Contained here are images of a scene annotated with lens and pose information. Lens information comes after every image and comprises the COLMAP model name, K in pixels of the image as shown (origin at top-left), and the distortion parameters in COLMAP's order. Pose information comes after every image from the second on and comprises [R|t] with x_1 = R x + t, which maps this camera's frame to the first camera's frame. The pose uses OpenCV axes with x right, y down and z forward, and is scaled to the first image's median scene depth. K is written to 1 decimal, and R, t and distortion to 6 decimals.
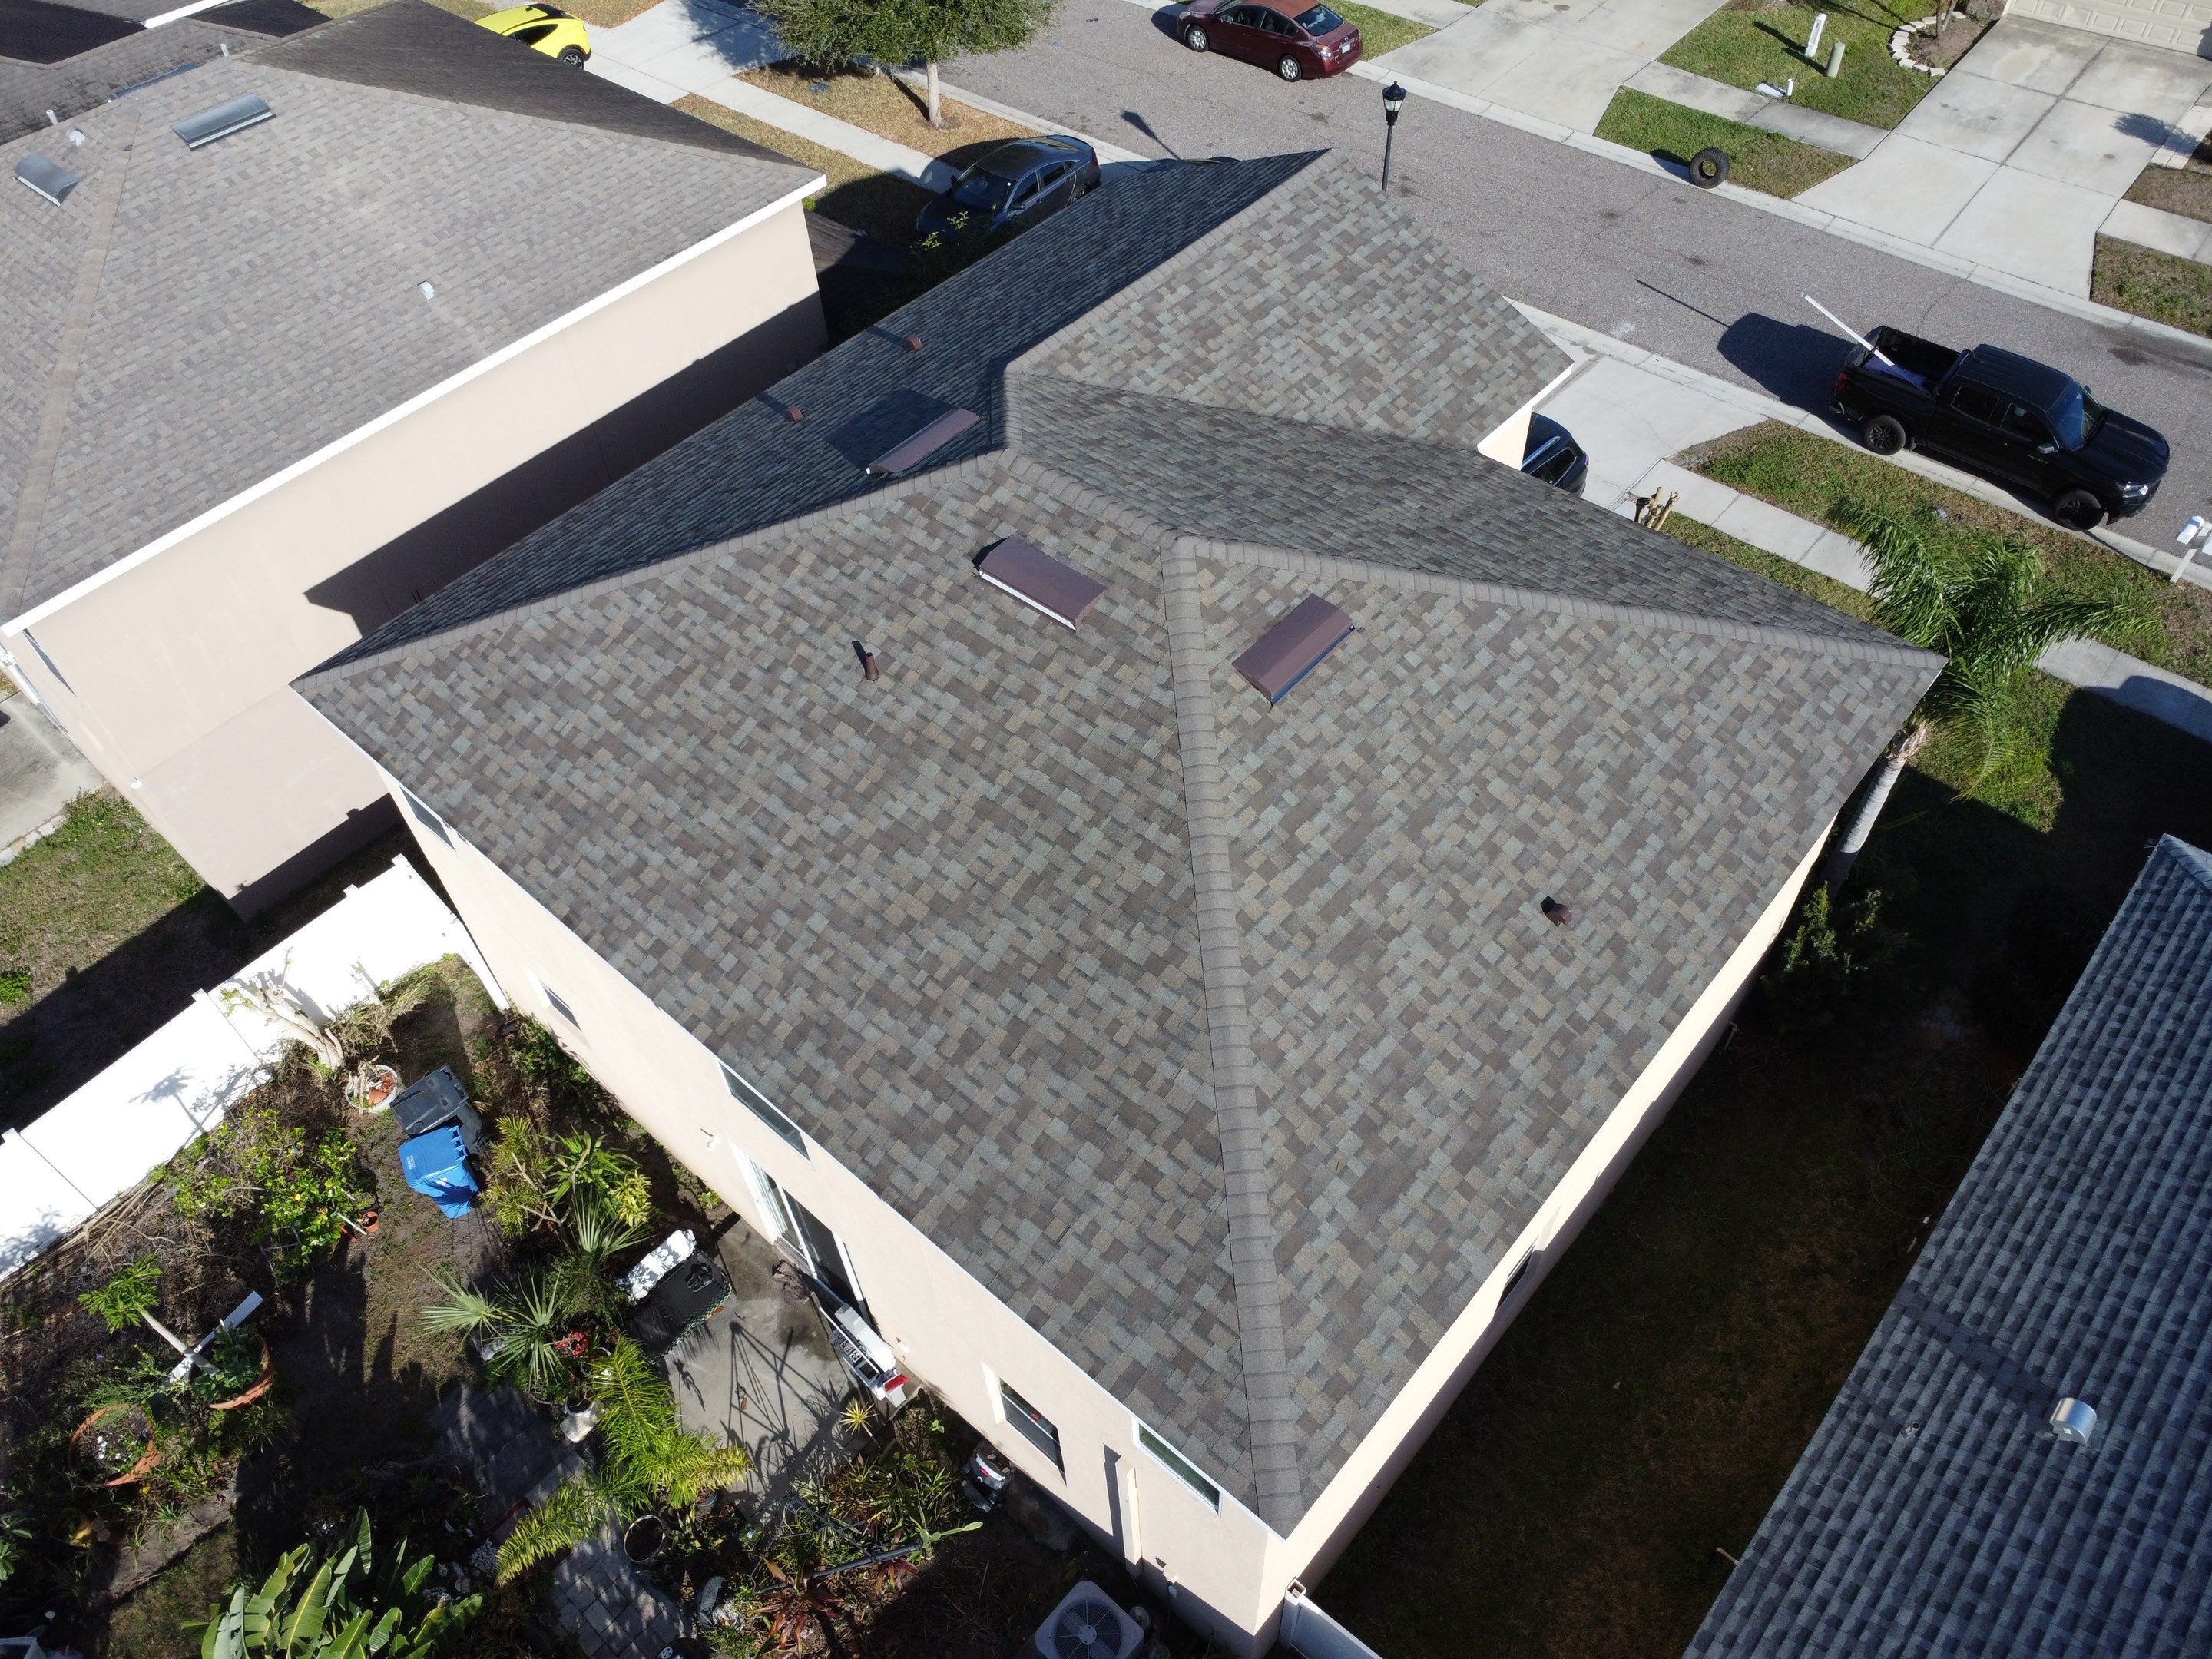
lens RADIAL K [[1607.1, 0, 1090.9], [0, 1607.1, 821.6], [0, 0, 1]] dist [-0.031834, -0.002081]
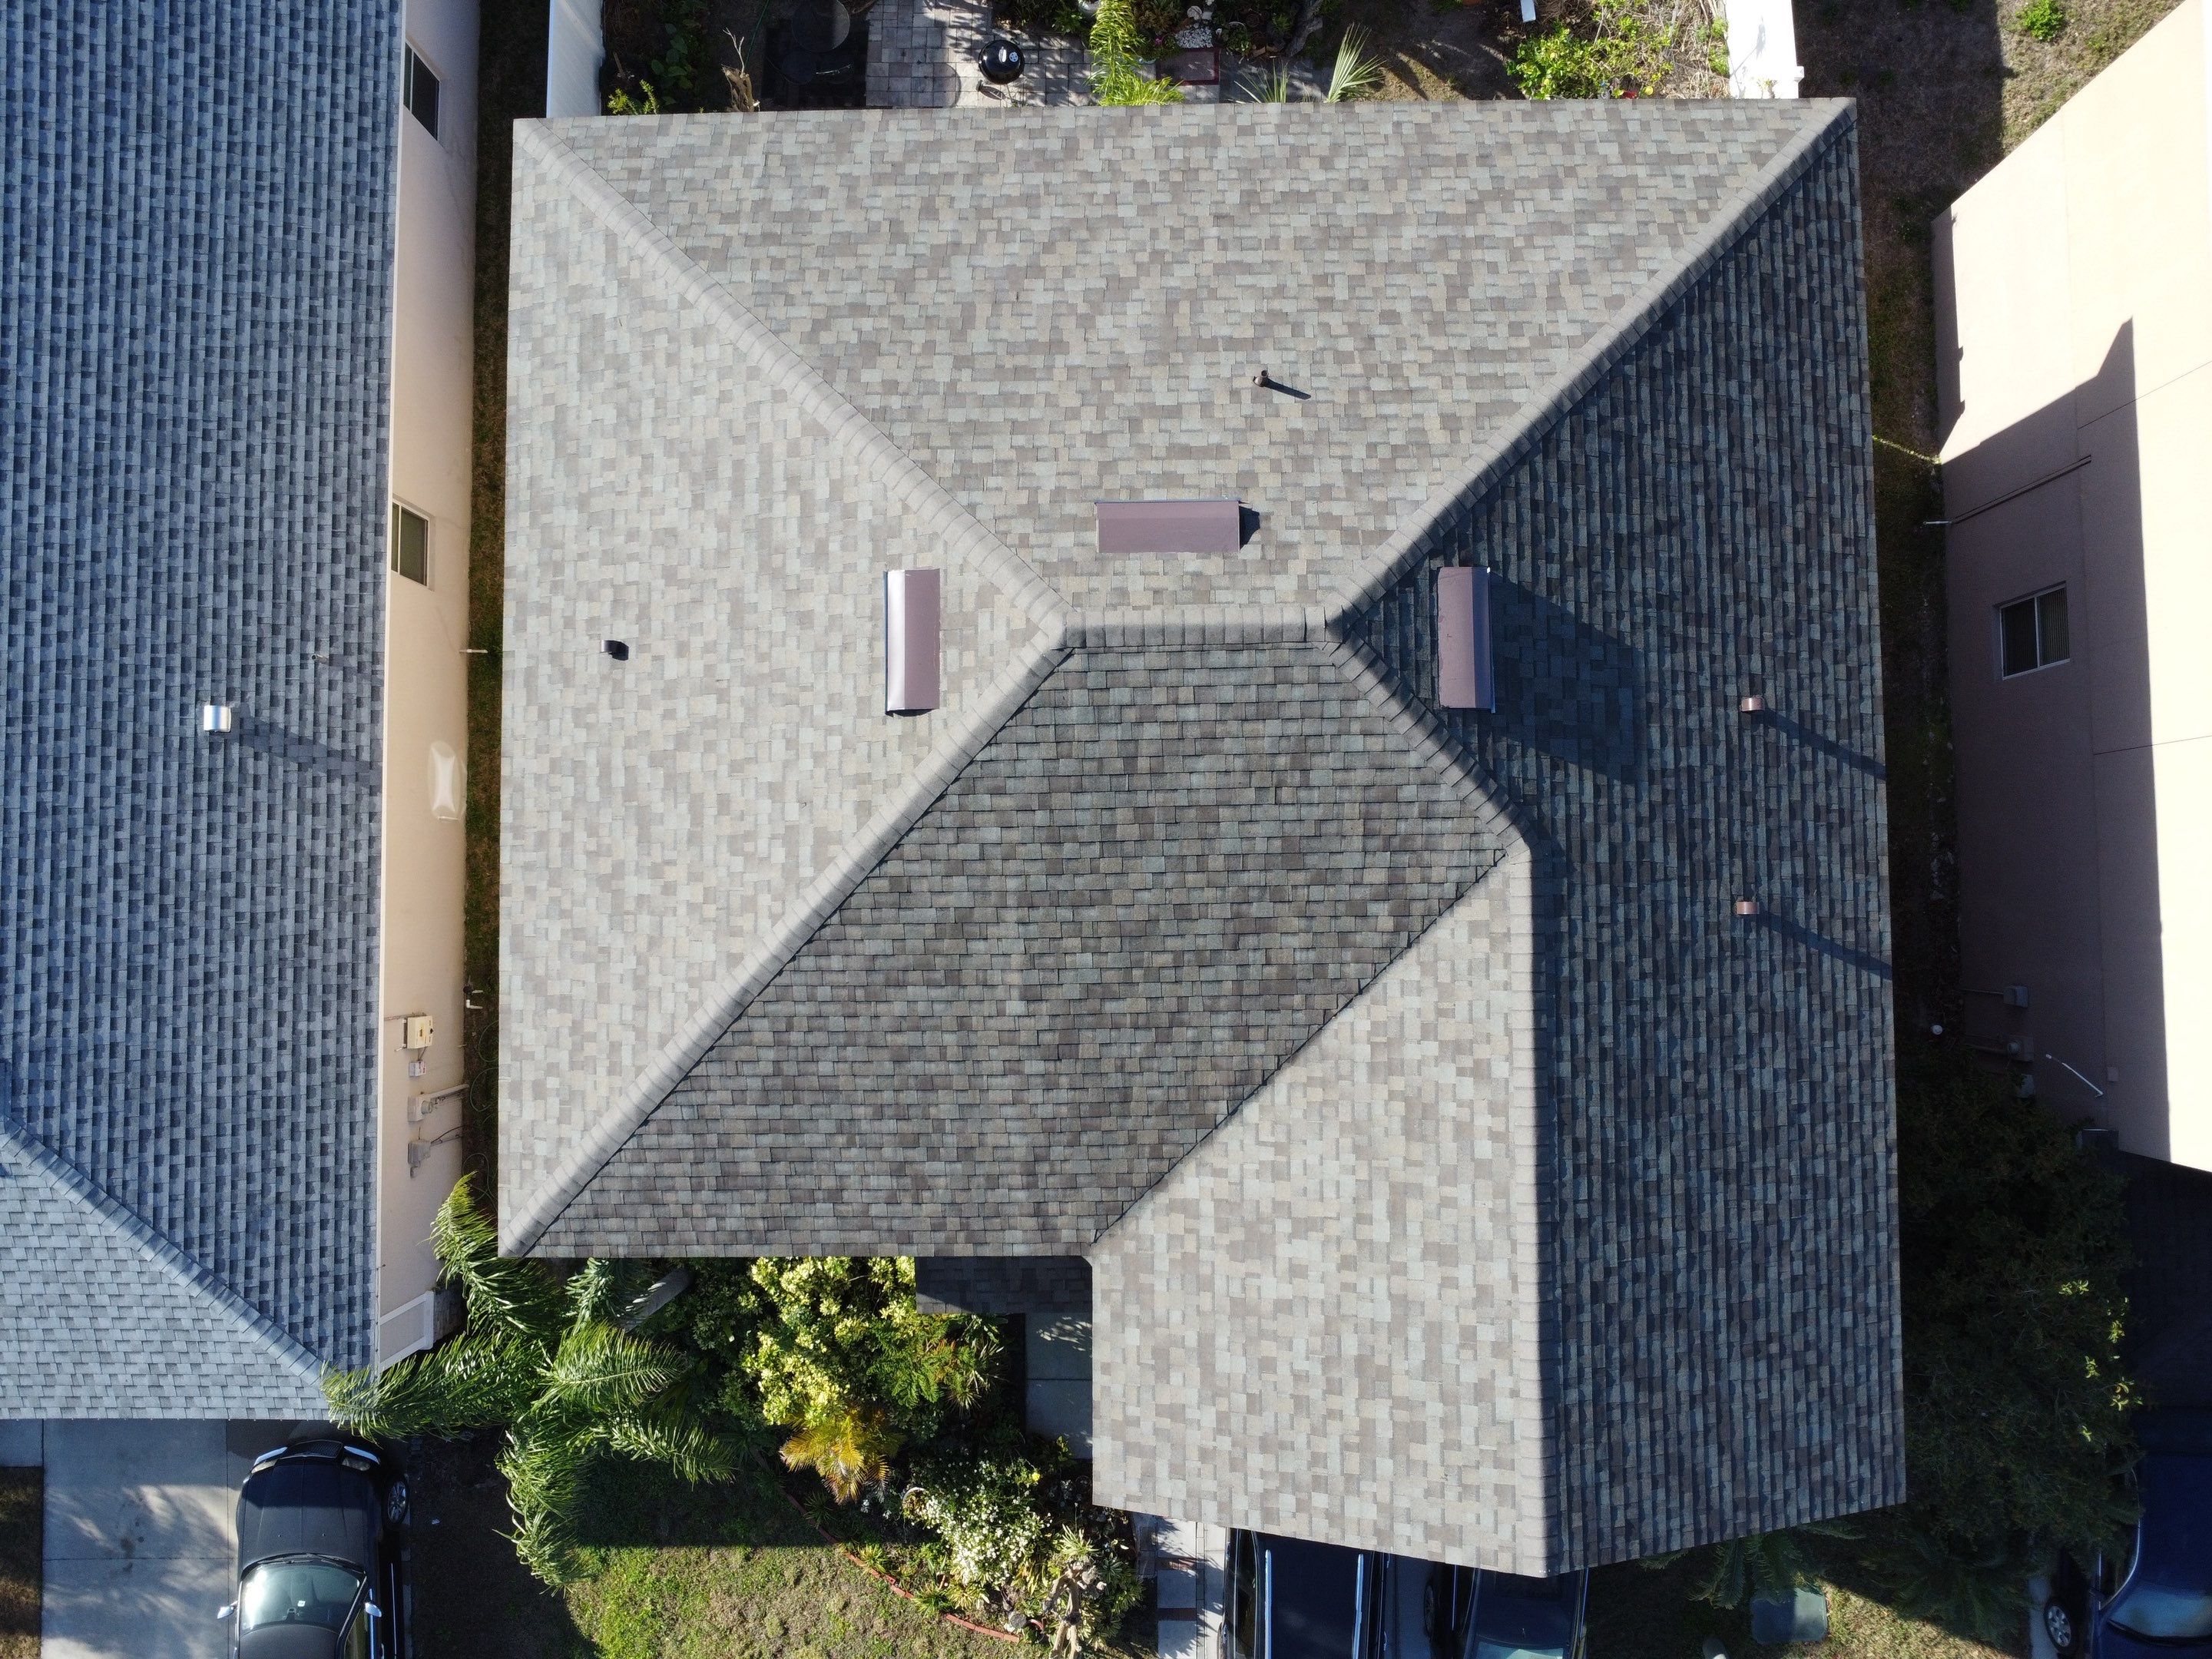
lens RADIAL K [[1607.1, 0, 1091.9], [0, 1607.1, 817.4], [0, 0, 1]] dist [-0.031834, -0.002081]
pose [[-0.742286, 0.669644, 0.024253, 0.084752], [-0.469300, -0.545364, 0.694504, -0.797620], [0.478297, 0.504139, 0.719080, 0.368689]]
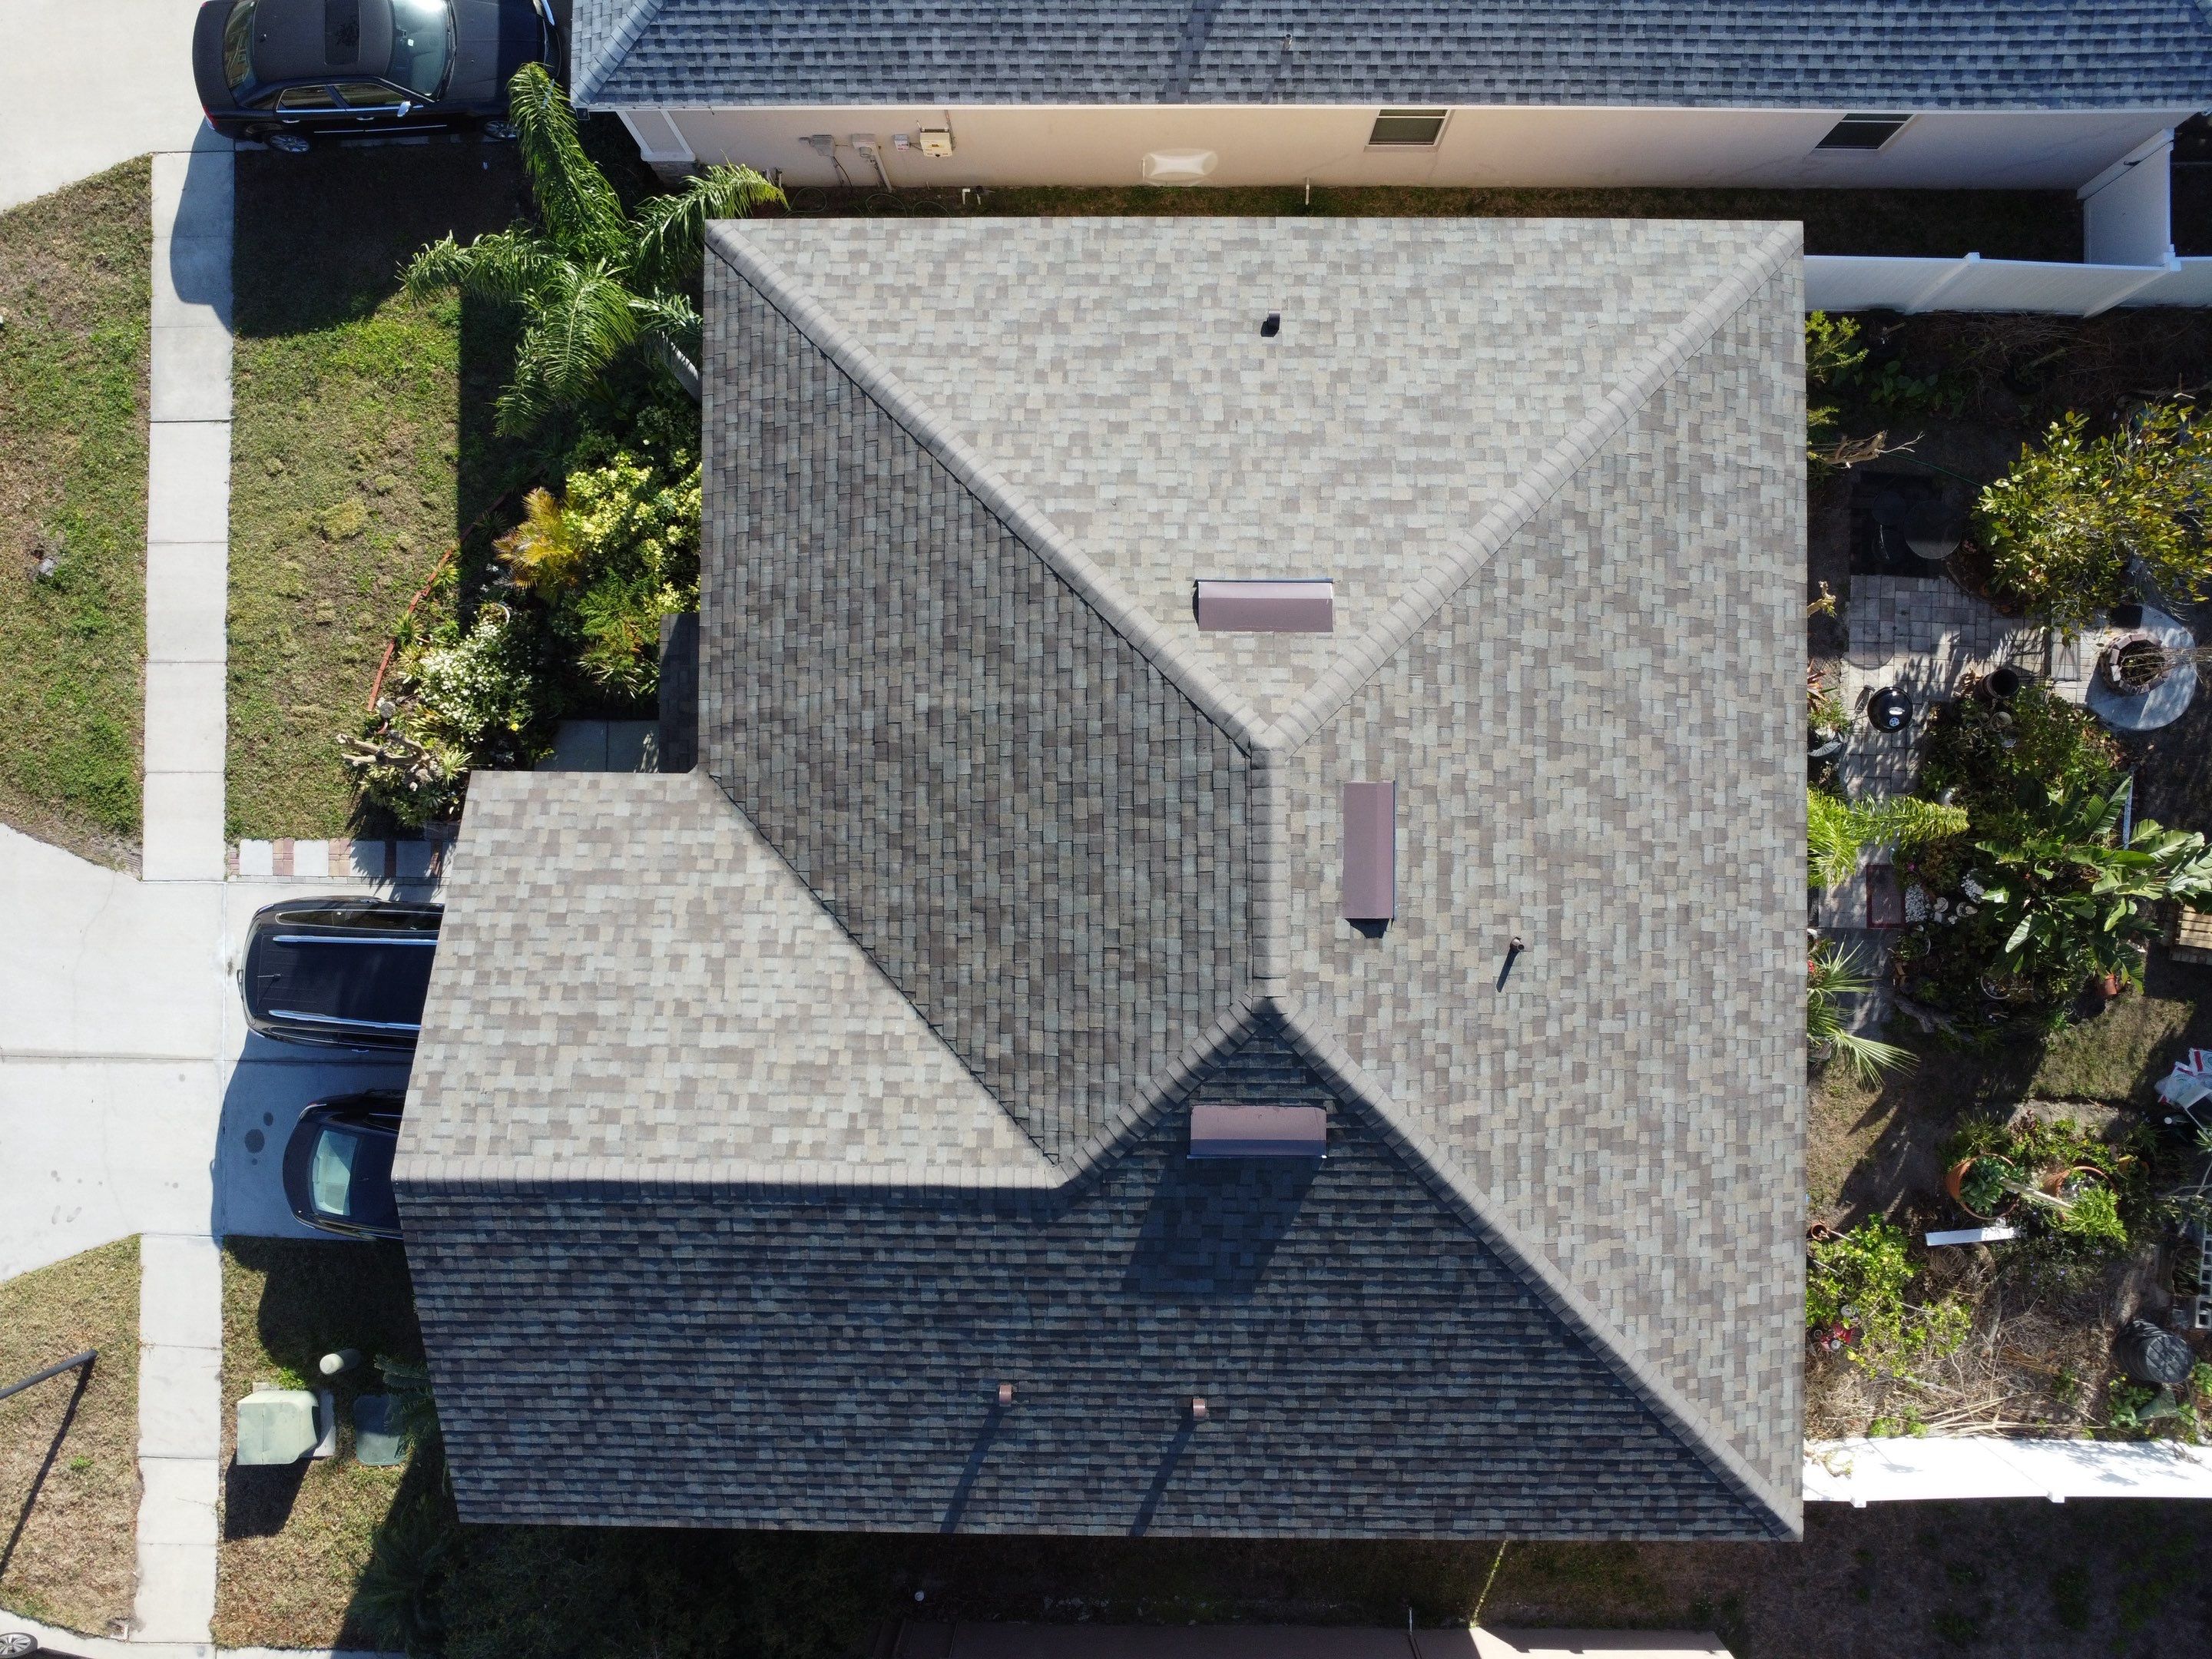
lens RADIAL K [[1607.1, 0, 1096.1], [0, 1607.1, 816.6], [0, 0, 1]] dist [-0.031834, -0.002081]
pose [[-0.654866, -0.752145, 0.073678, 0.019537], [0.602102, -0.460326, 0.652359, -0.804293], [-0.456752, 0.471570, 0.754320, 0.311178]]
